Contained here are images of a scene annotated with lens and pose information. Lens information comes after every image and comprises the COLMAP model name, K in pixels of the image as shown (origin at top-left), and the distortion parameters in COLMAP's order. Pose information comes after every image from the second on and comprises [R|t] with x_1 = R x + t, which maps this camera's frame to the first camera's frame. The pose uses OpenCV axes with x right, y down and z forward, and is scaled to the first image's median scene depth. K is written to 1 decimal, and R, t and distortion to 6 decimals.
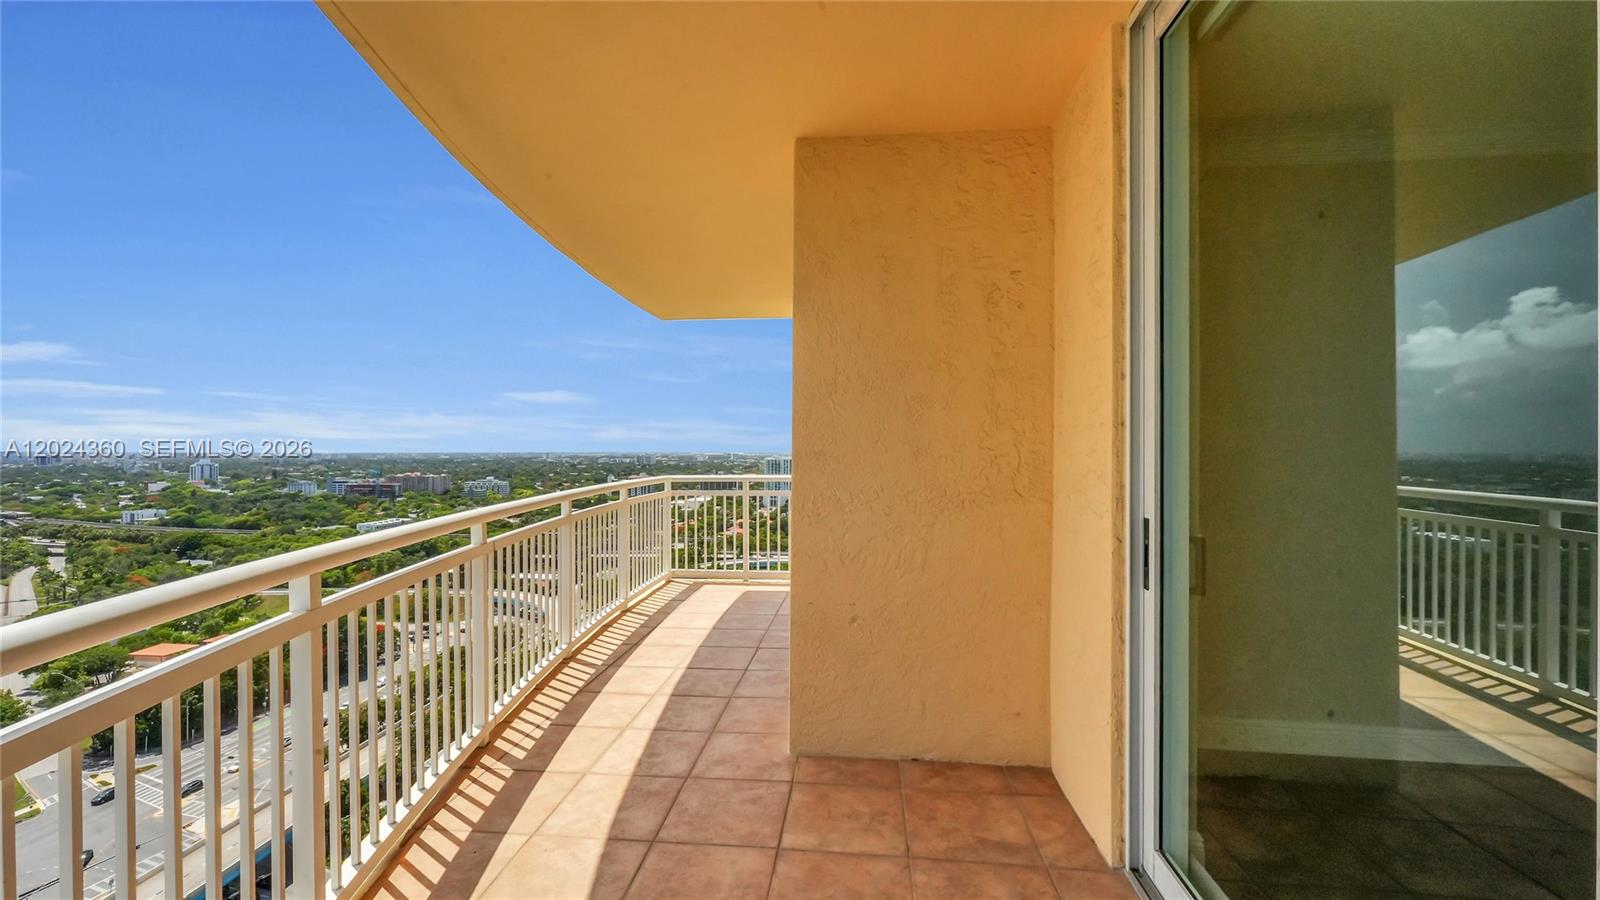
lens RADIAL K [[635.5, 0, 790.7], [0, 635.5, 449.1], [0, 0, 1]] dist [-0.000041, 0.000187]
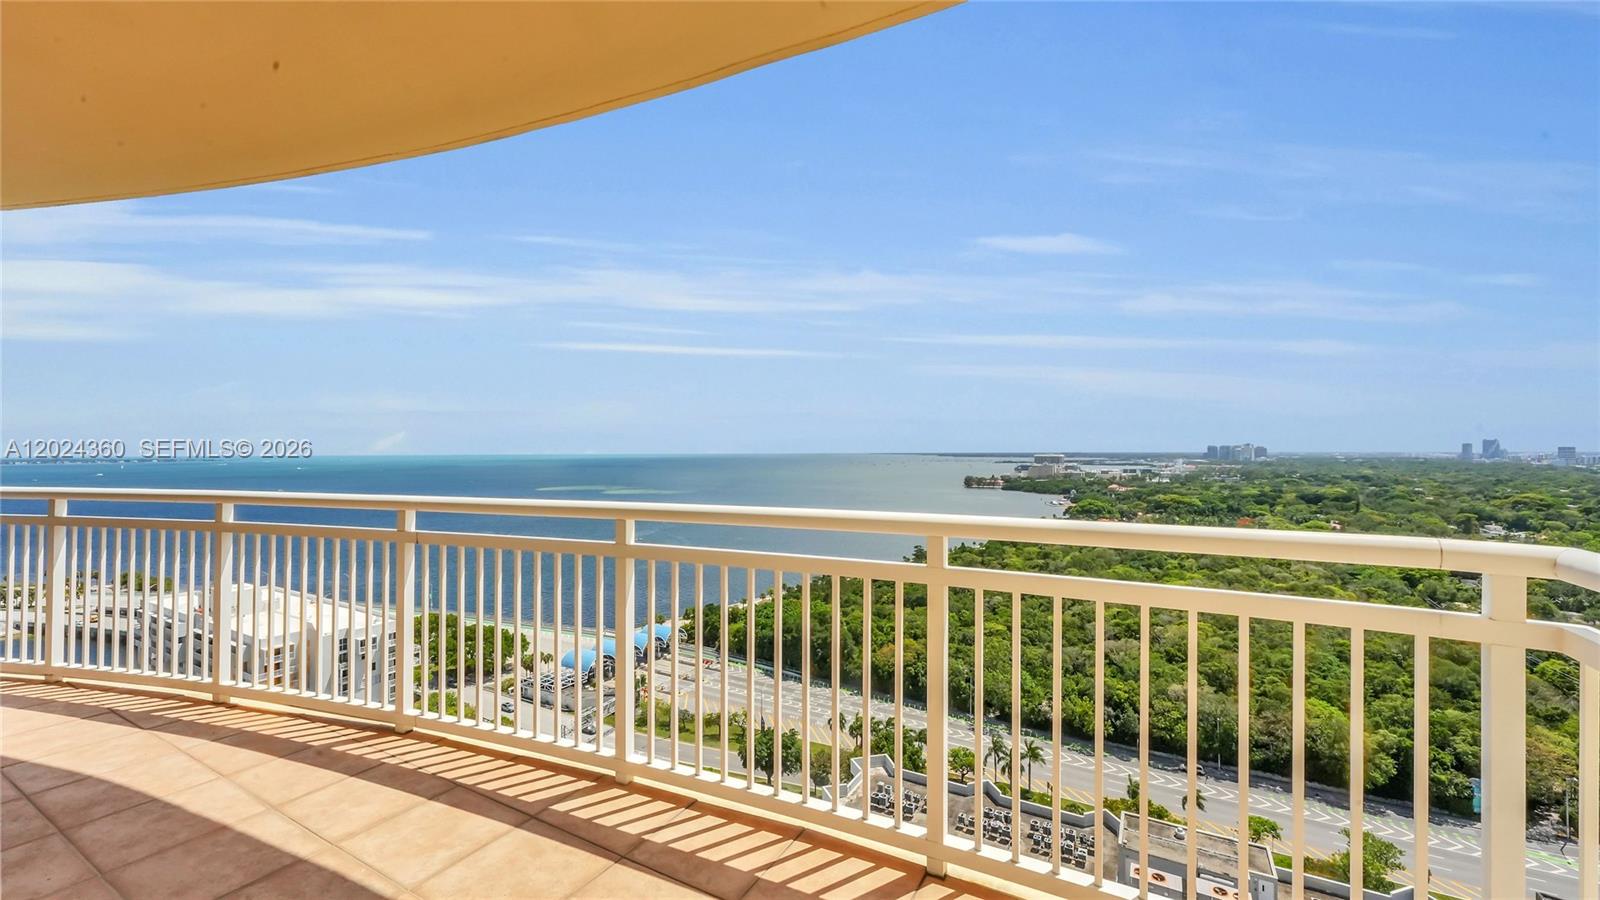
lens RADIAL K [[640.4, 0, 792.5], [0, 640.4, 452.2], [0, 0, 1]] dist [-0.000285, 0.000610]
pose [[-0.391482, 0.003570, -0.920179, 0.193896], [0.003773, 0.999990, 0.002274, 0.019594], [0.920178, -0.002581, -0.391491, 1.828866]]
